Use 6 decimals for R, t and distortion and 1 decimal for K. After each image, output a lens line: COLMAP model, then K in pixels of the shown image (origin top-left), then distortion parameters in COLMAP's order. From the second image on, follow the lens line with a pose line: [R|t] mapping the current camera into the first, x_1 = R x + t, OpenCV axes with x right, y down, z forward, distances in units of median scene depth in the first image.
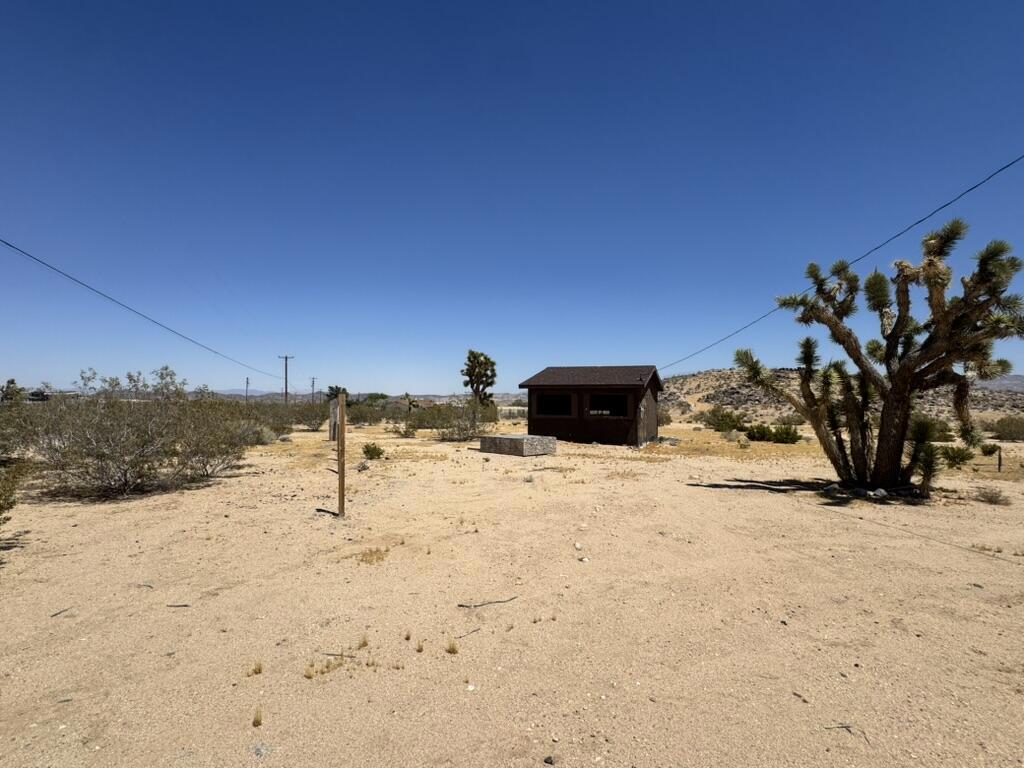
lens RADIAL K [[497.7, 0, 512.0], [0, 497.7, 384.0], [0, 0, 1]] dist [-0.010926, -0.000310]
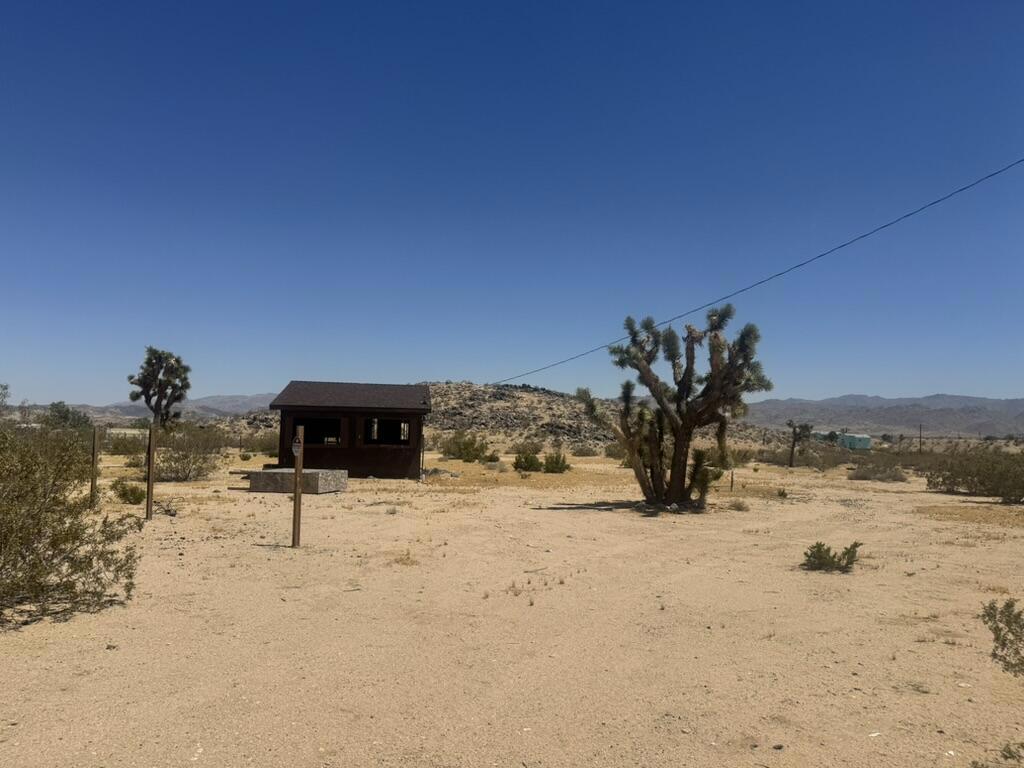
lens RADIAL K [[749.8, 0, 512.0], [0, 749.8, 384.0], [0, 0, 1]] dist [0.061363, -0.002383]
pose [[0.855030, 0.040470, 0.516996, -0.569598], [-0.033513, 0.999178, -0.022790, -0.033733], [-0.517494, 0.002159, 0.855684, -0.402549]]
